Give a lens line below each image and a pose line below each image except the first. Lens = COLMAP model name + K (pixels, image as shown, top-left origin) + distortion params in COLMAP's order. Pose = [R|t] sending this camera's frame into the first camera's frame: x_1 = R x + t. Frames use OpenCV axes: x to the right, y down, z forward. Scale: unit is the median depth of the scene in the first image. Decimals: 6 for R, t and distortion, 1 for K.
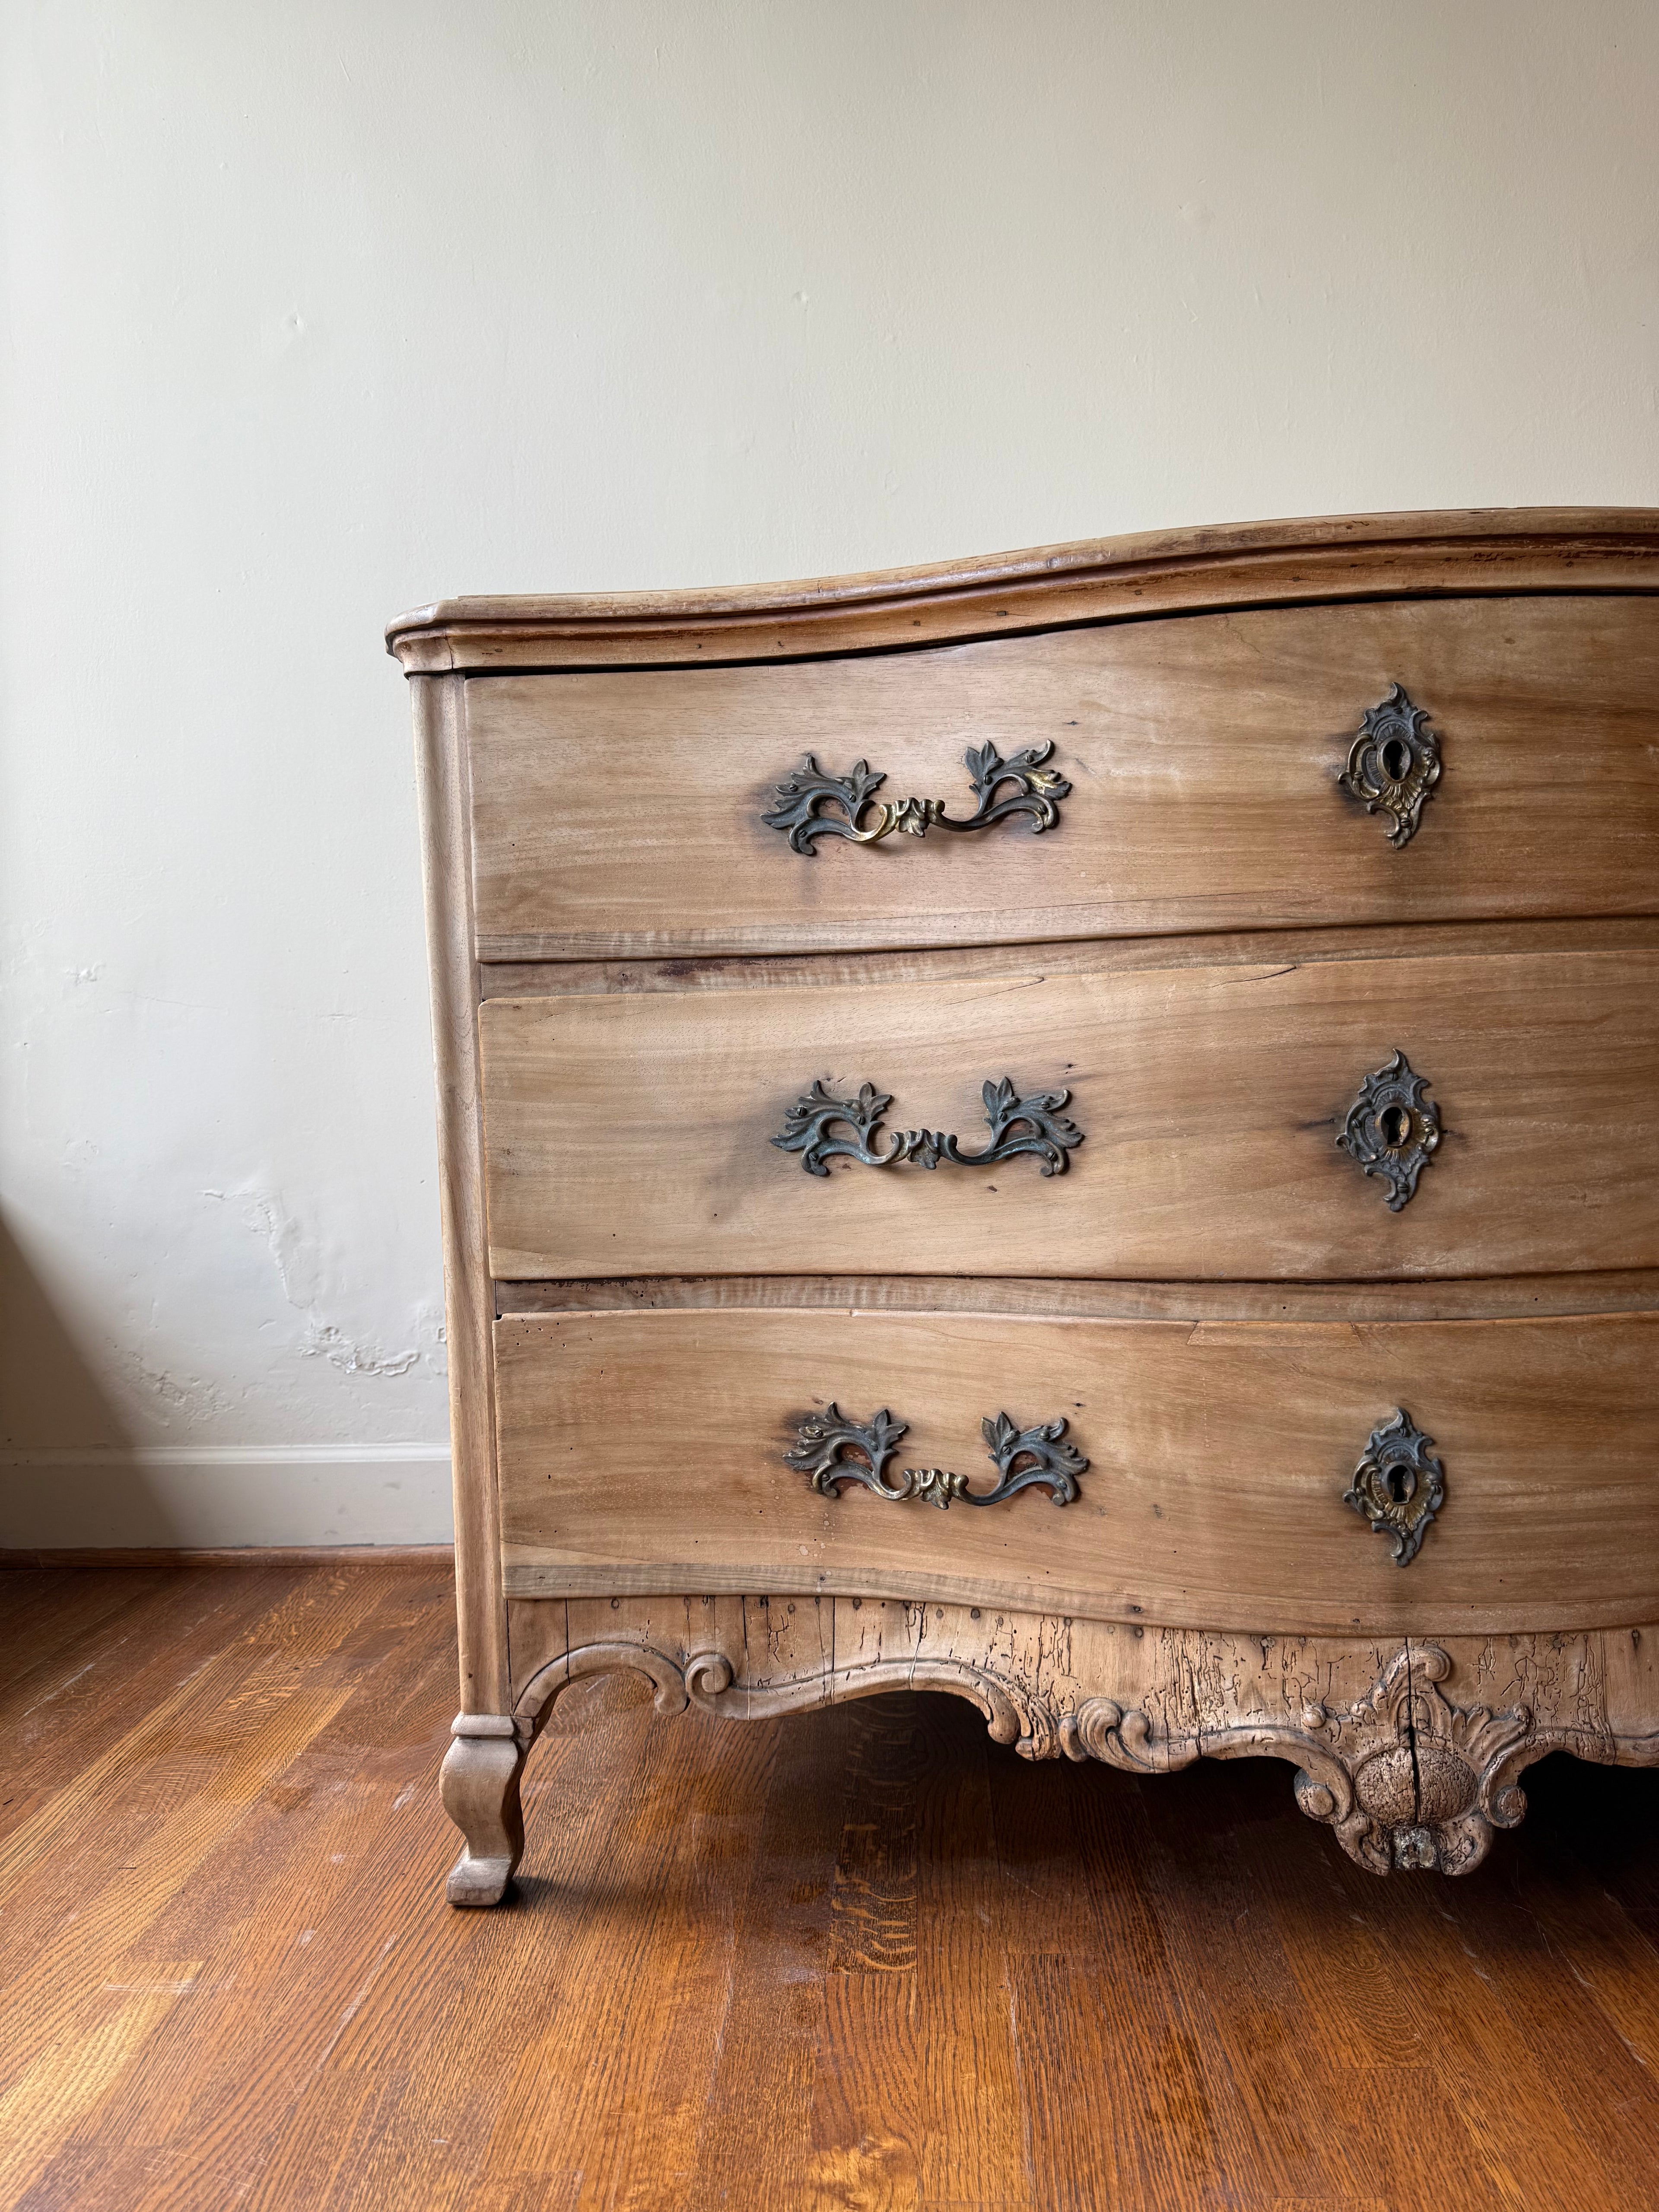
lens RADIAL K [[1582.4, 0, 840.3], [0, 1582.4, 1117.2], [0, 0, 1]] dist [-0.007110, -0.001400]
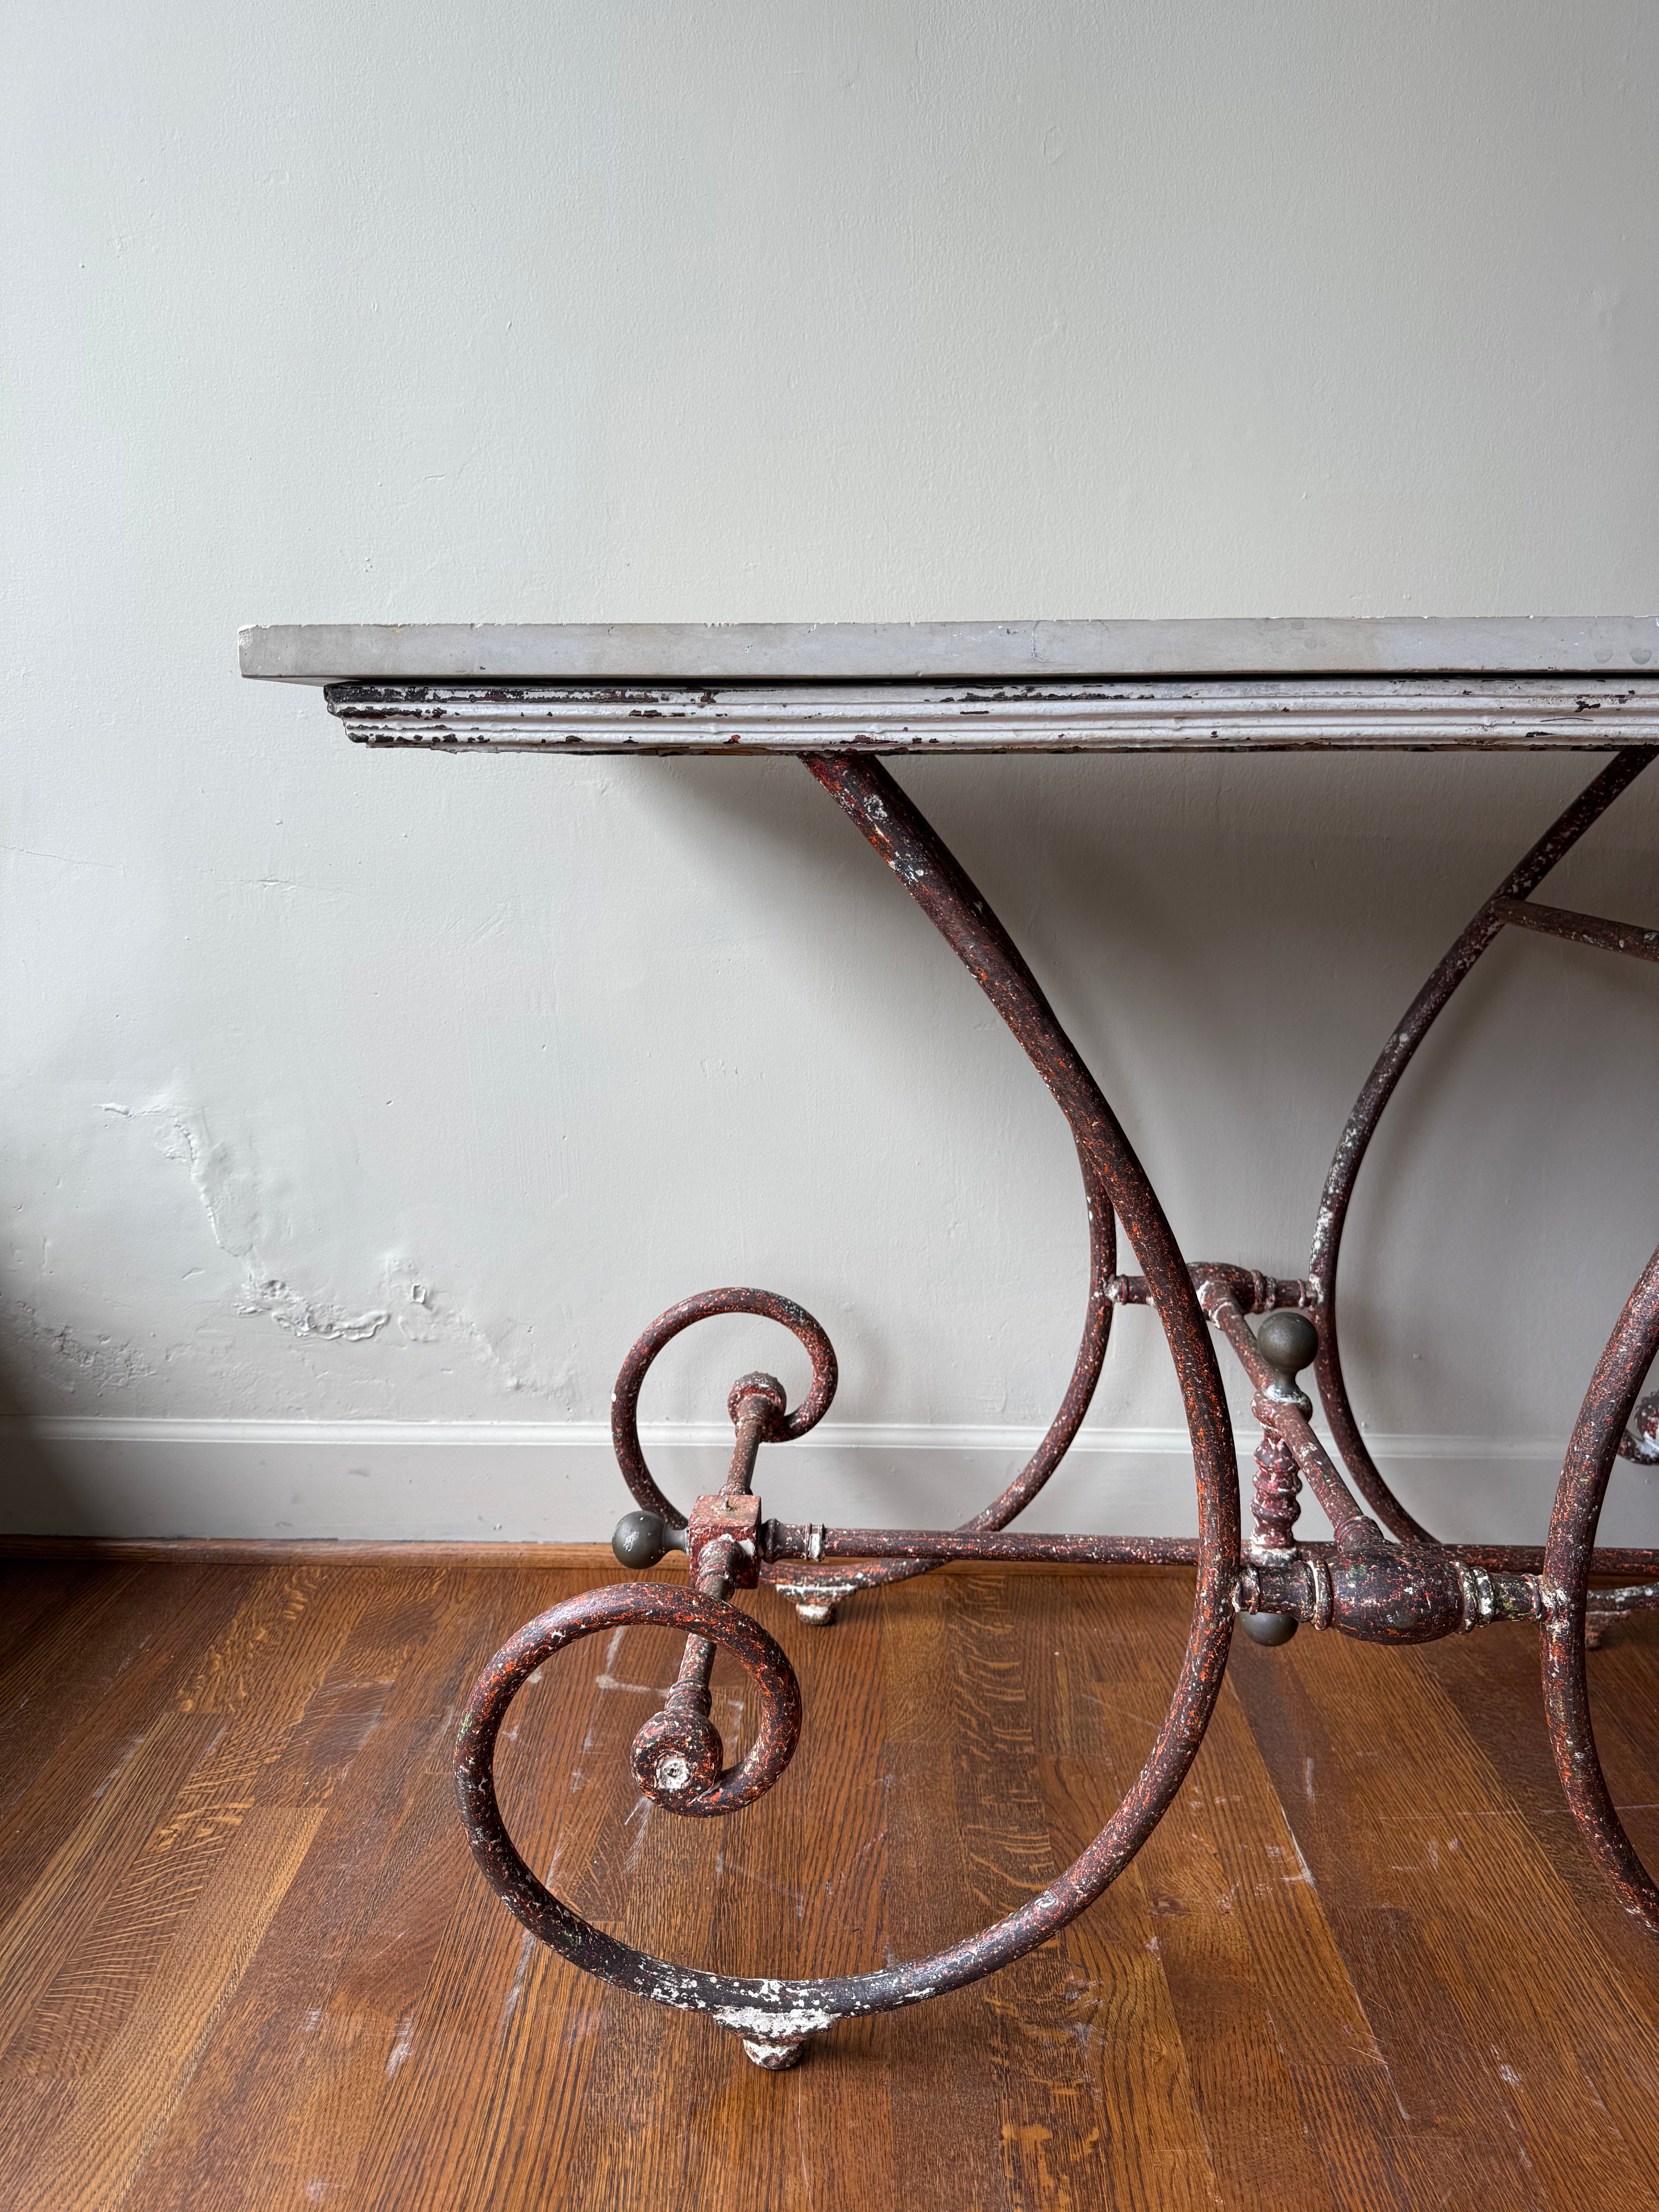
lens RADIAL K [[1582.4, 0, 838.5], [0, 1582.4, 1115.2], [0, 0, 1]] dist [-0.007110, -0.001400]
pose [[0.998911, 0.025933, 0.038789, -0.129627], [-0.032472, 0.983350, 0.178799, -0.169376], [-0.033507, -0.179863, 0.983121, 0.400881]]
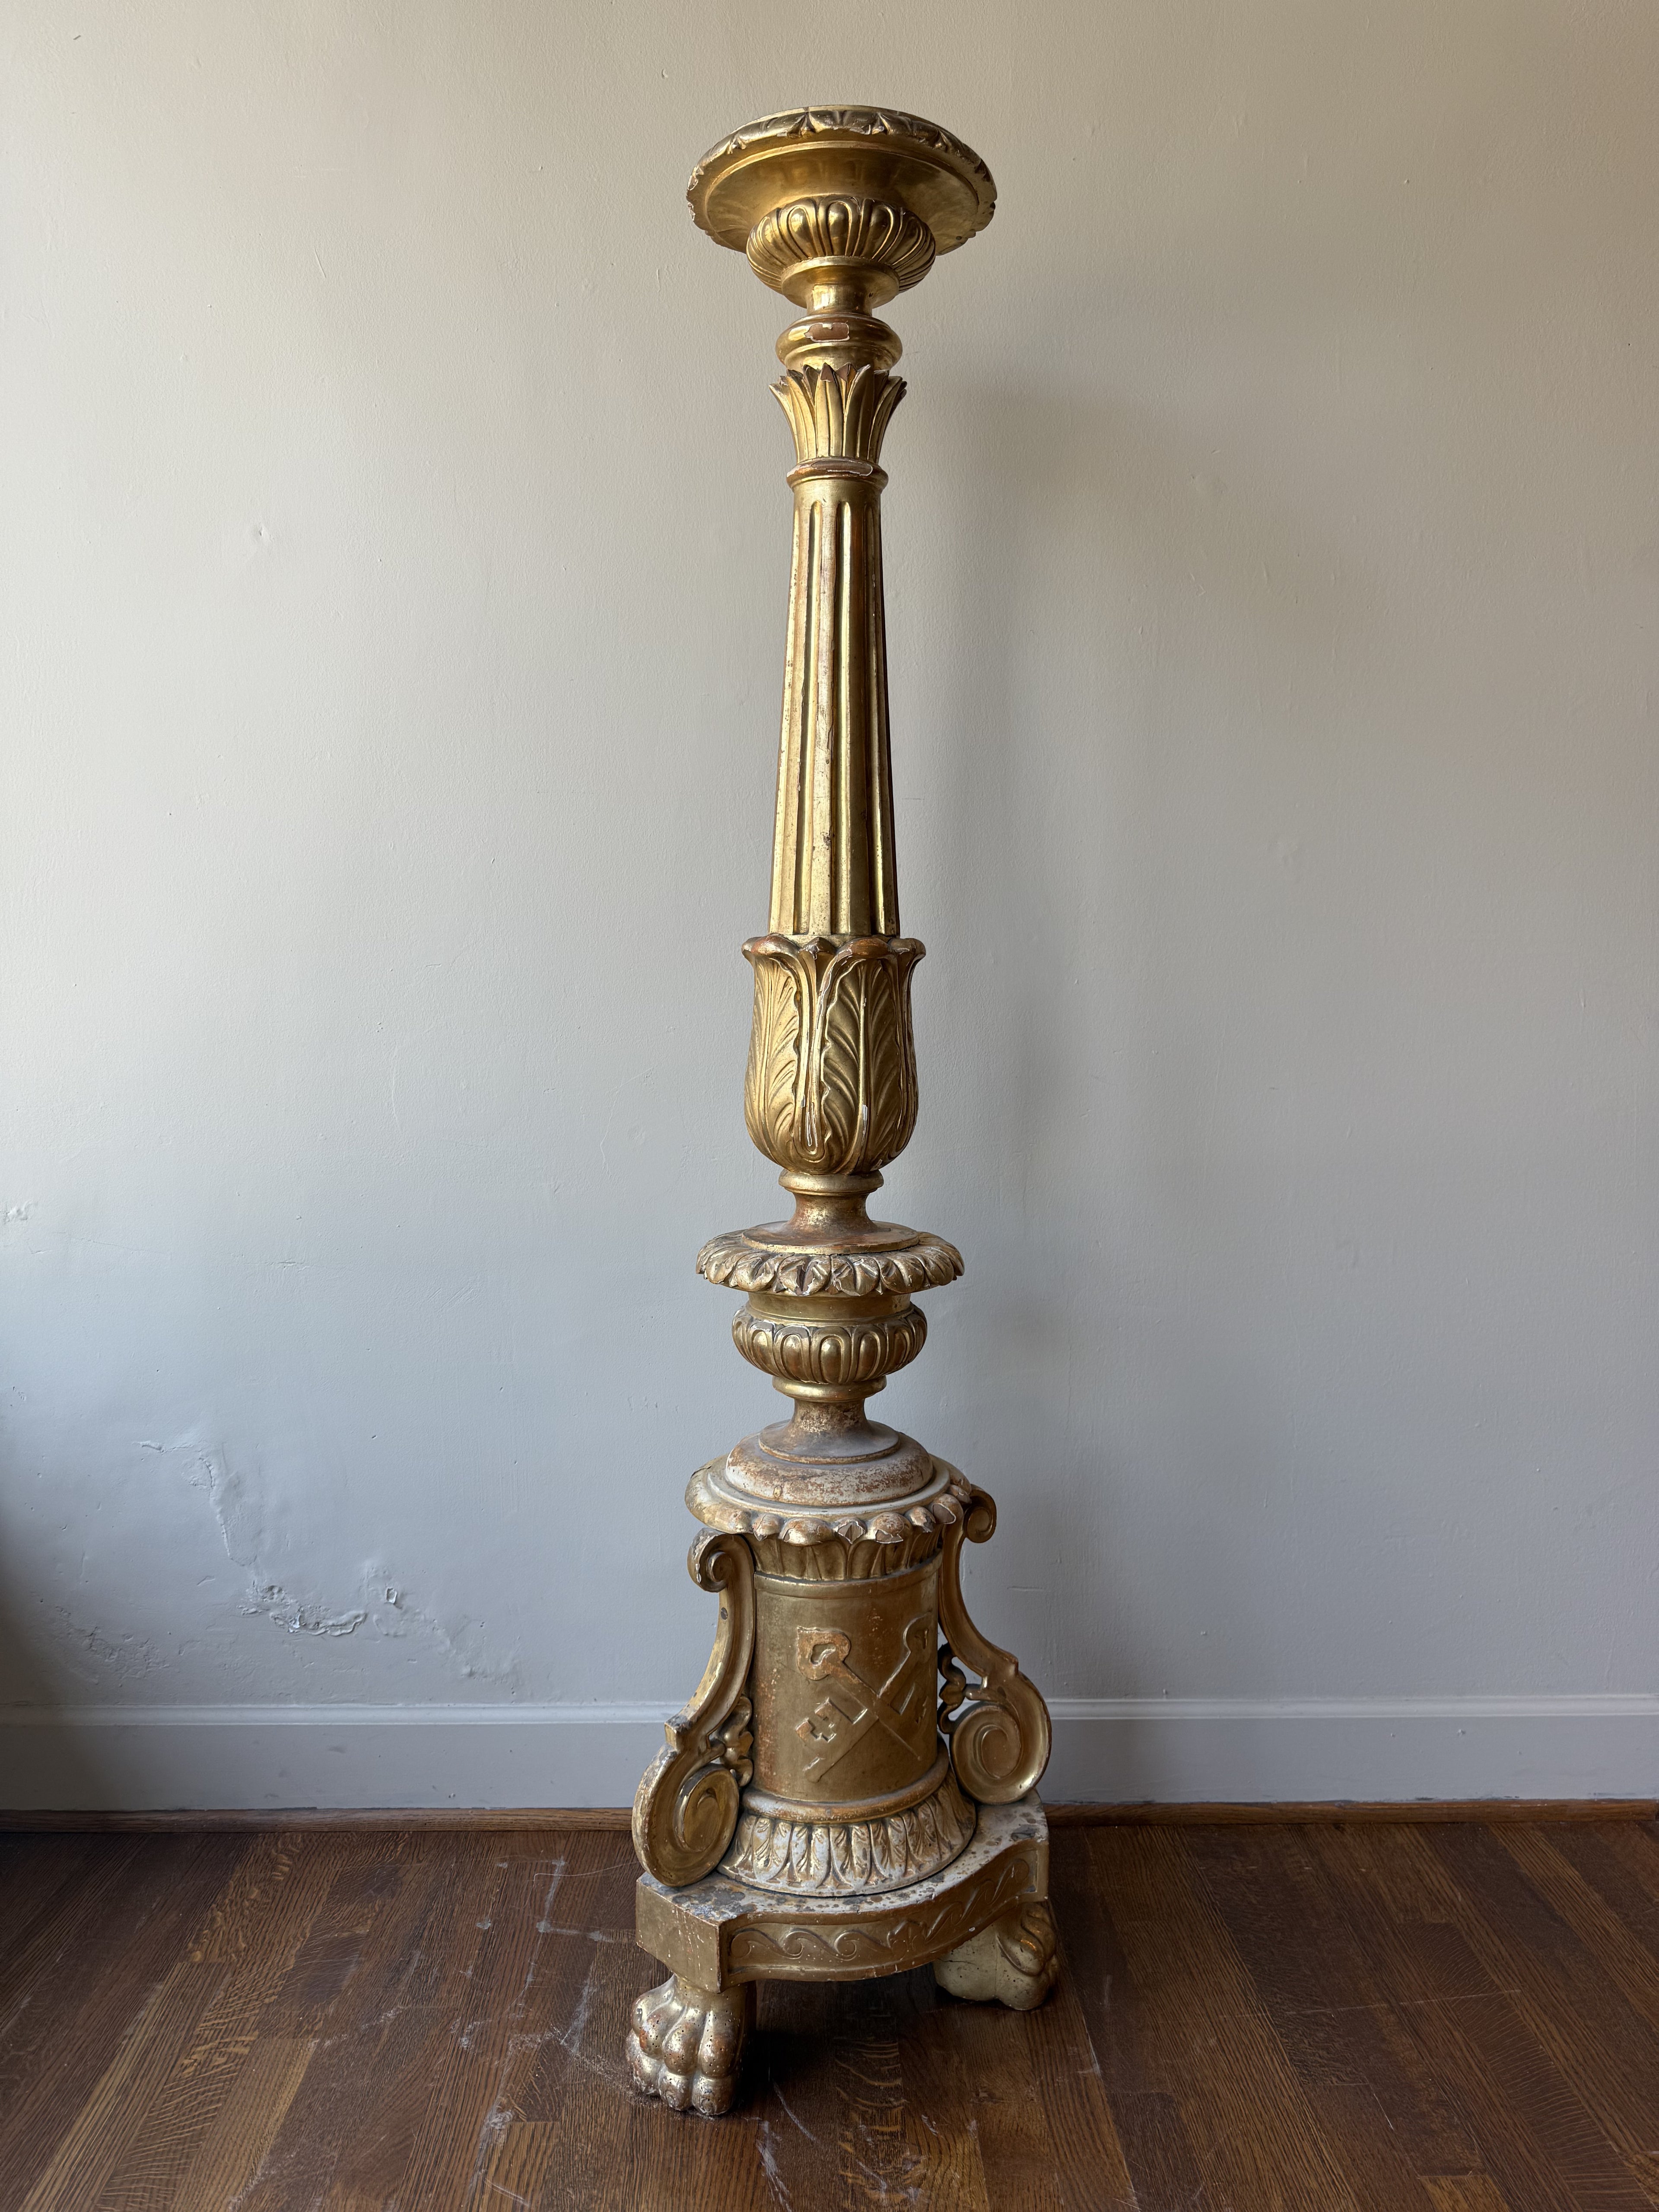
lens RADIAL K [[1582.4, 0, 838.2], [0, 1582.4, 1100.0], [0, 0, 1]] dist [-0.007110, -0.001400]
pose [[0.996347, 0.028545, 0.080490, -0.116082], [-0.031014, 0.999081, 0.029593, -0.347147], [-0.079571, -0.031981, 0.996316, 0.046992]]
